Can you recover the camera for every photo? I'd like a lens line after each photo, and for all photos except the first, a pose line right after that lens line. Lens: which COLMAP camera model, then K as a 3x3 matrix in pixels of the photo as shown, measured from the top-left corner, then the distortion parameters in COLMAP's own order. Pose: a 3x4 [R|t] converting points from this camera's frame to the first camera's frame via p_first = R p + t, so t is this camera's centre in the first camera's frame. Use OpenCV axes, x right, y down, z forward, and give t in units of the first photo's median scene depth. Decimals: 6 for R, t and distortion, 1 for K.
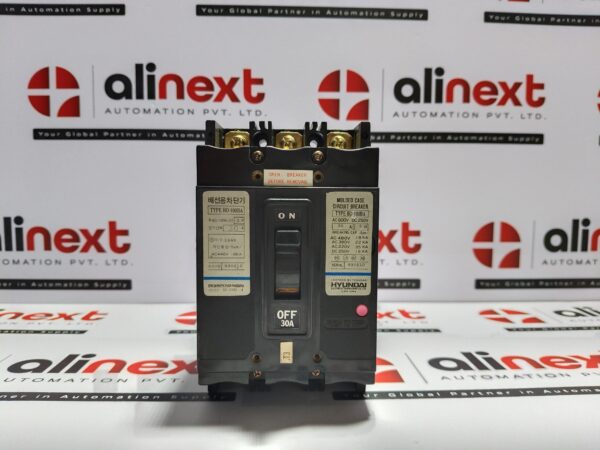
lens RADIAL K [[449.3, 0, 300.0], [0, 449.3, 225.0], [0, 0, 1]] dist [-0.002022, -0.066447]
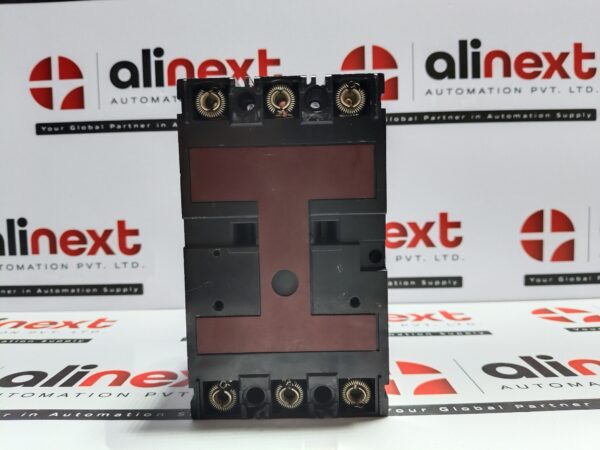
lens RADIAL K [[454.2, 0, 301.8], [0, 454.2, 224.9], [0, 0, 1]] dist [-0.041399, -0.008581]
pose [[0.998415, -0.027939, -0.048860, -0.002866], [0.026891, 0.999397, -0.021975, 0.033920], [0.049444, 0.020627, 0.998564, 0.101862]]
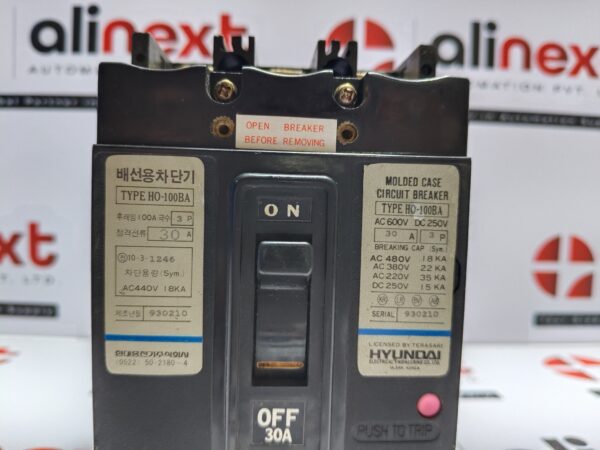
lens RADIAL K [[466.4, 0, 288.0], [0, 466.4, 224.1], [0, 0, 1]] dist [-0.072058, -0.001958]
pose [[0.999774, 0.021228, 0.000684, -0.013452], [-0.021205, 0.999477, -0.024428, 0.003487], [-0.001202, 0.024408, 0.999701, 0.295654]]
